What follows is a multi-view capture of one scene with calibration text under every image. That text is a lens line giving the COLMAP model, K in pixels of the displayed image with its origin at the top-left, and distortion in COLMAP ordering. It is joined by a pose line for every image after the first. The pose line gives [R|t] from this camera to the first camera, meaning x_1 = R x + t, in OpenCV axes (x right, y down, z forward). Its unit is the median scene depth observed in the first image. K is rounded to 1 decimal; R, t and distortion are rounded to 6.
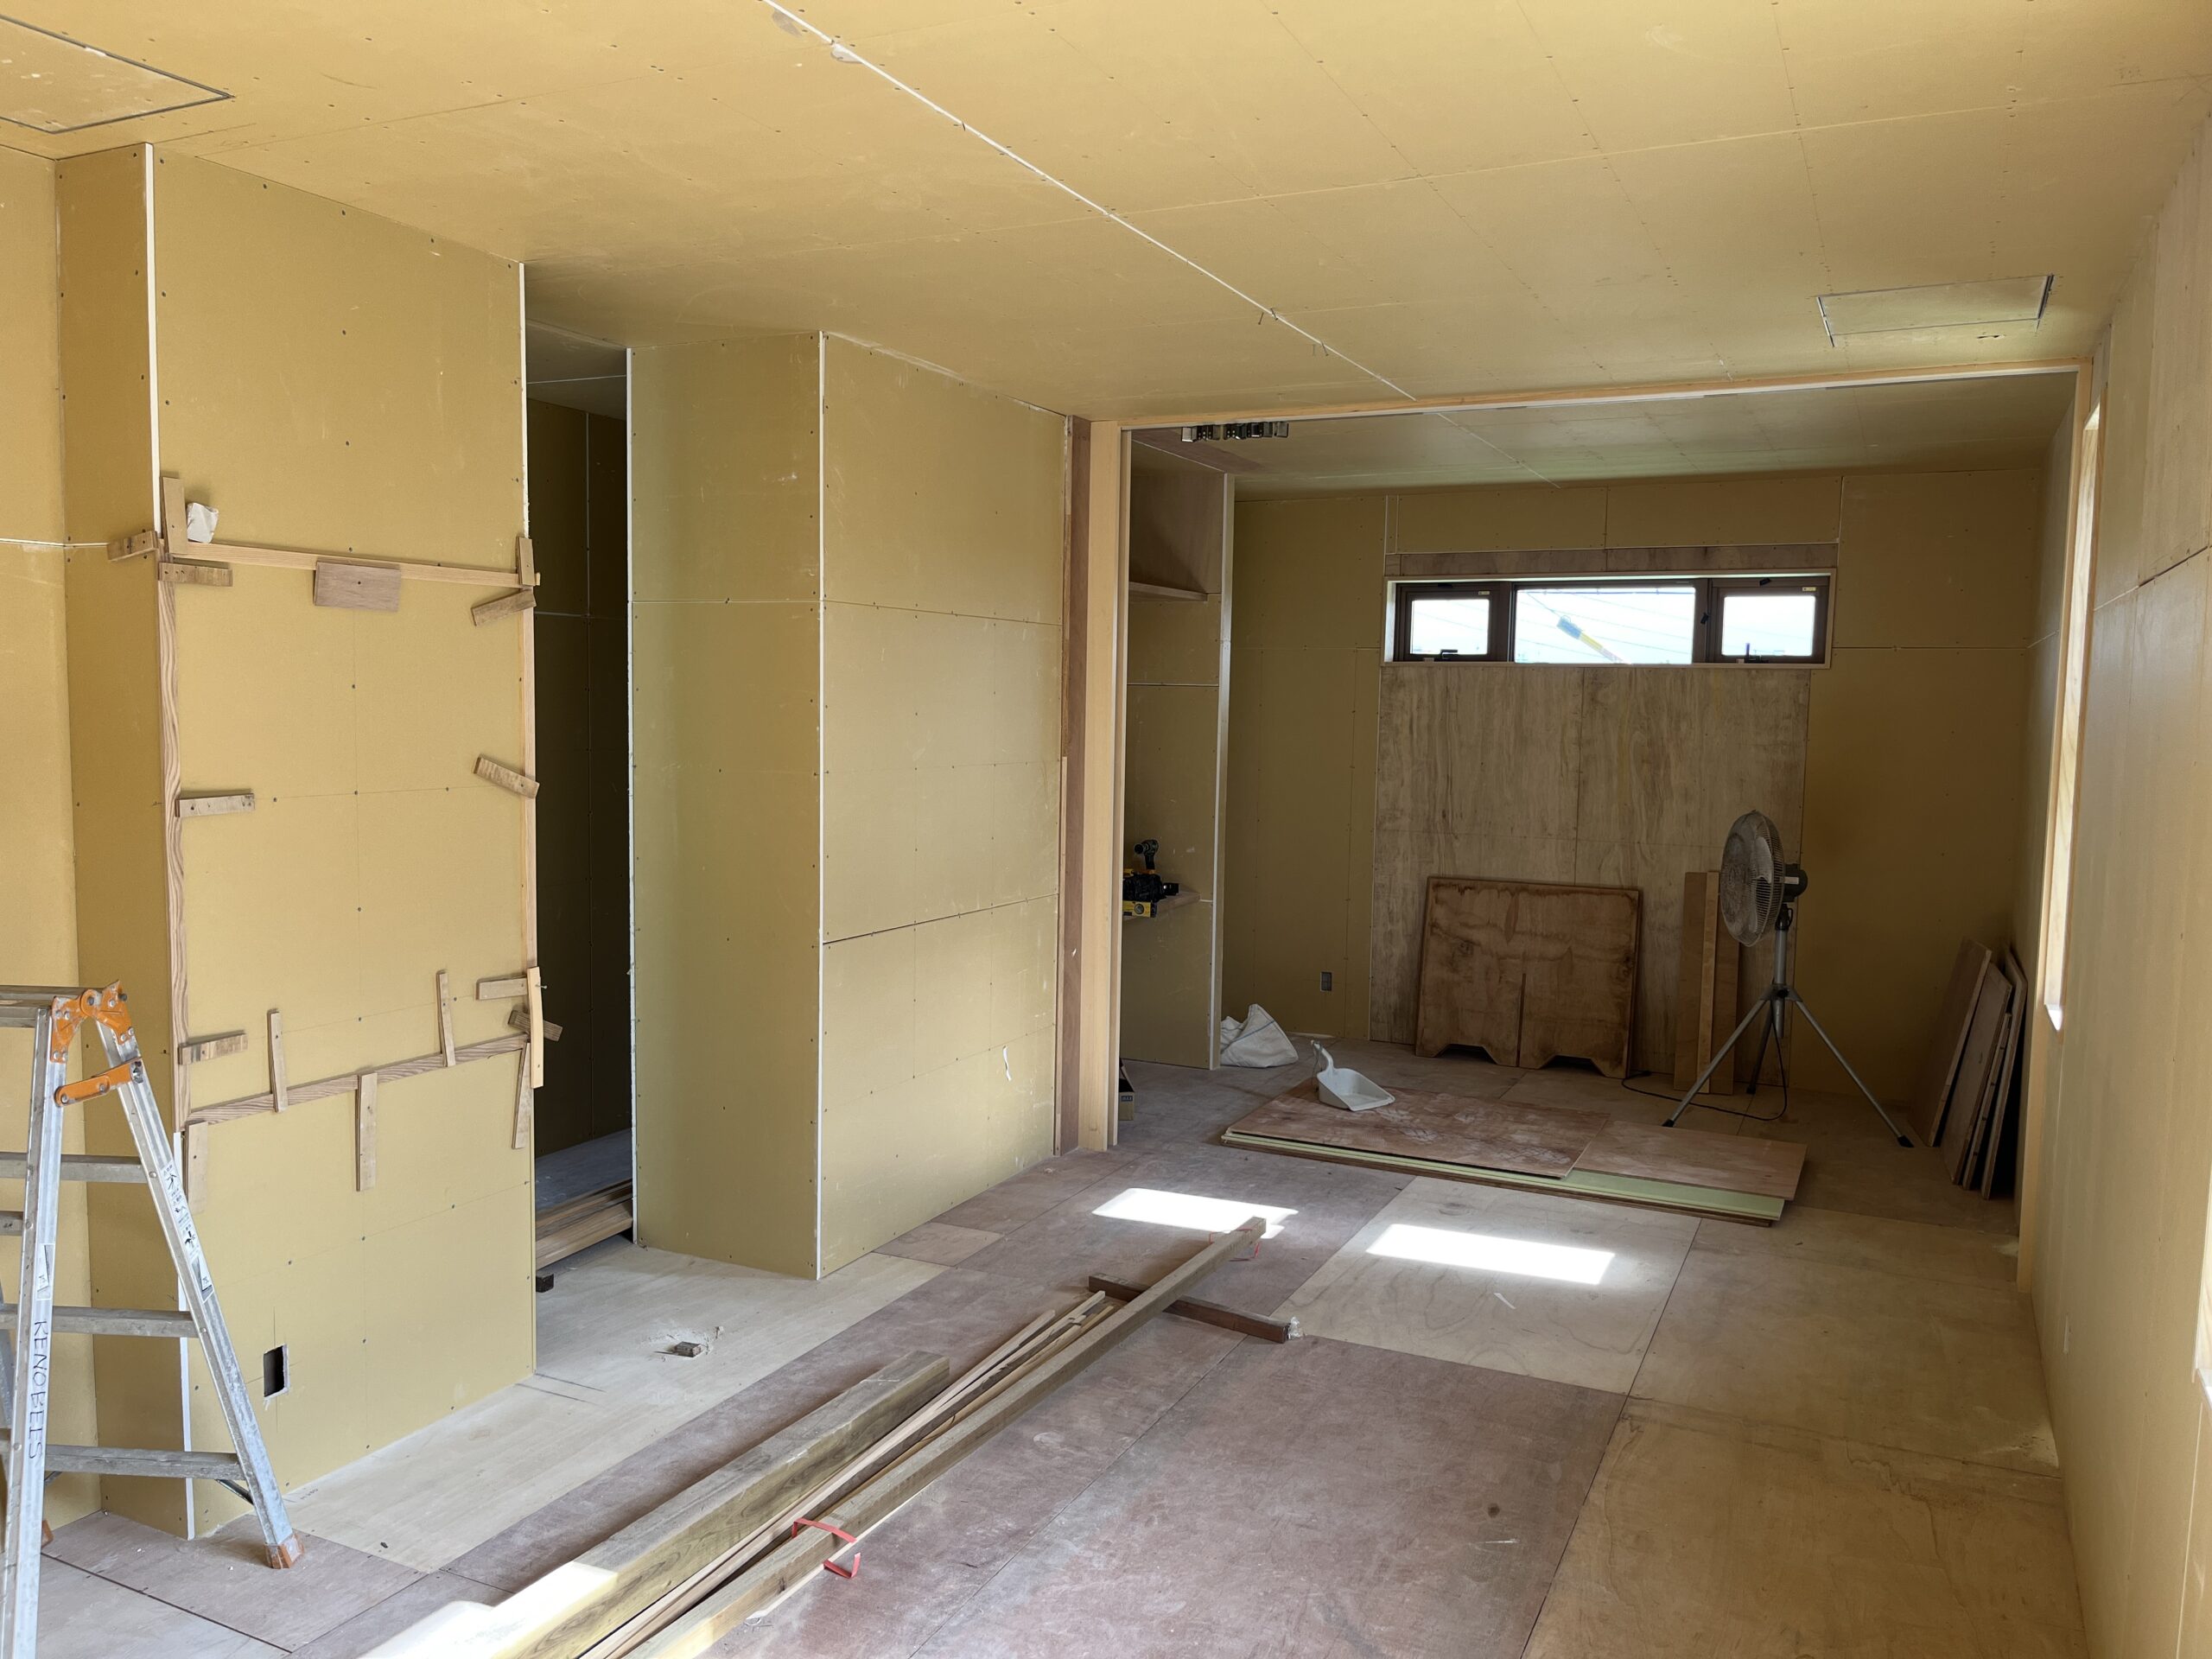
lens RADIAL K [[1648.7, 0, 1102.5], [0, 1648.7, 831.8], [0, 0, 1]] dist [0.005276, -0.028845]
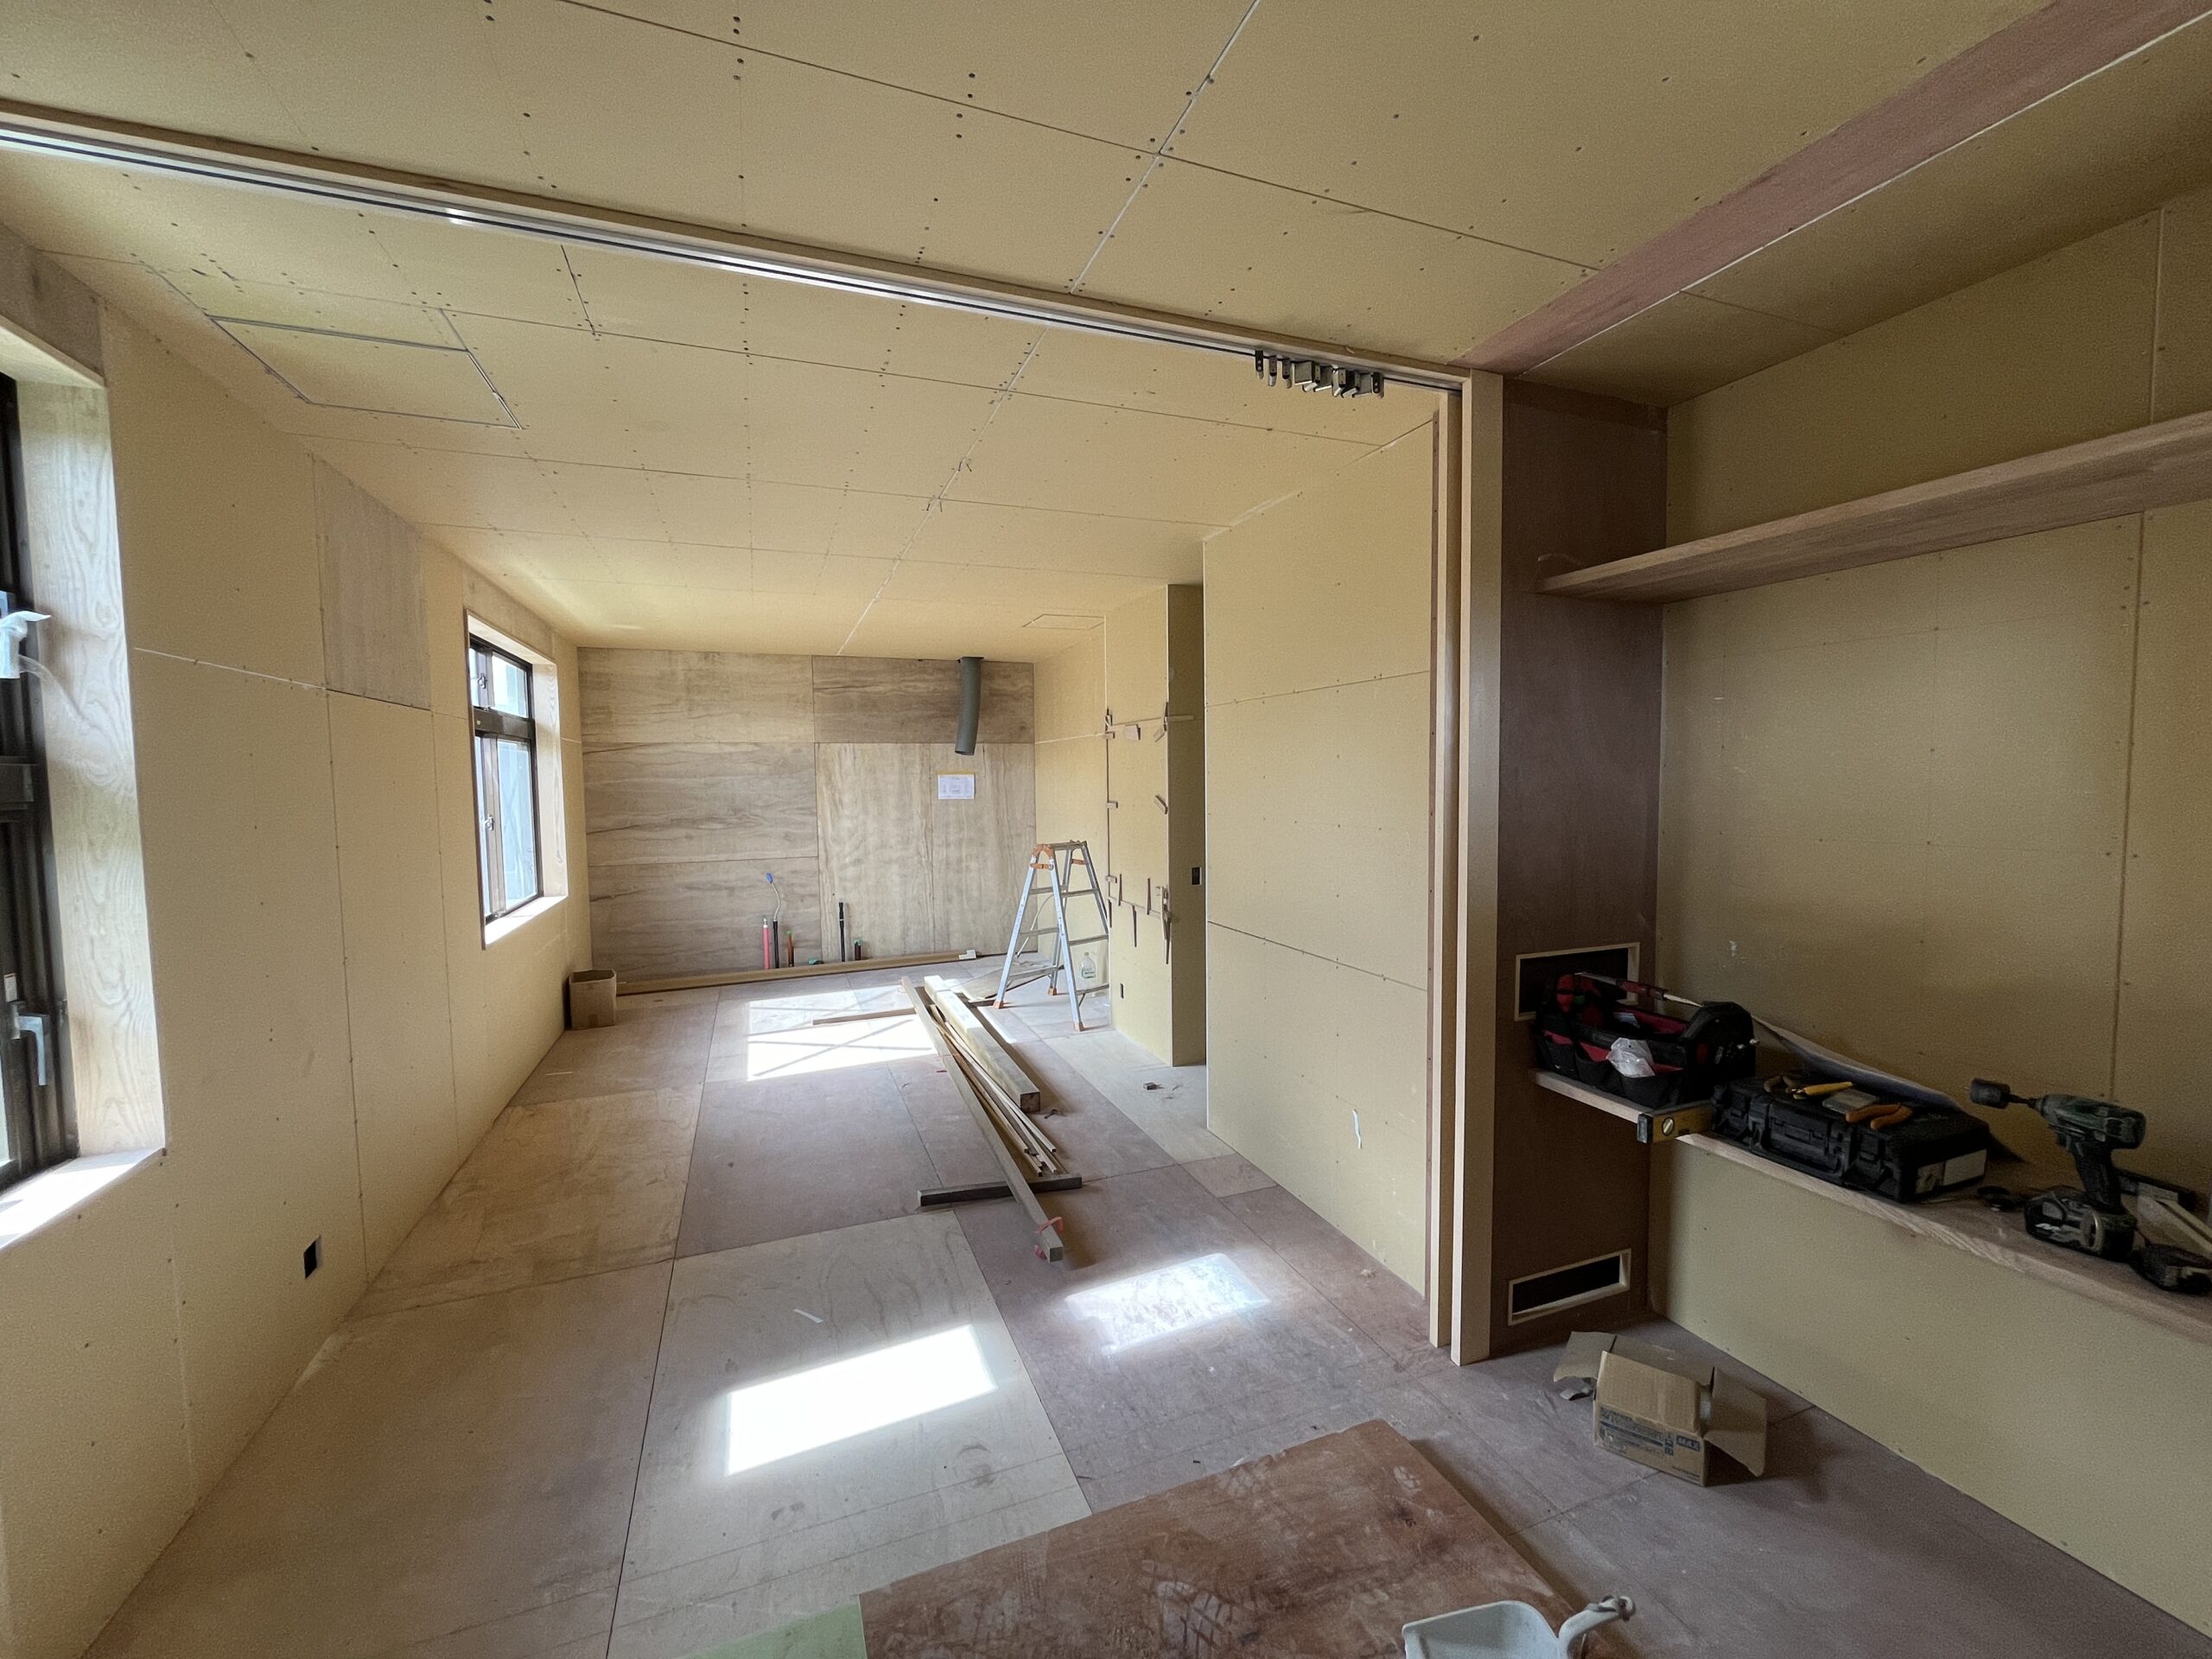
lens RADIAL K [[888.6, 0, 1098.0], [0, 888.6, 825.7], [0, 0, 1]] dist [0.000005, 0.000114]
pose [[-0.678215, 0.040722, -0.733734, 0.530683], [-0.058241, 0.992344, 0.108908, -0.110314], [0.732552, 0.116596, -0.670651, 1.494276]]
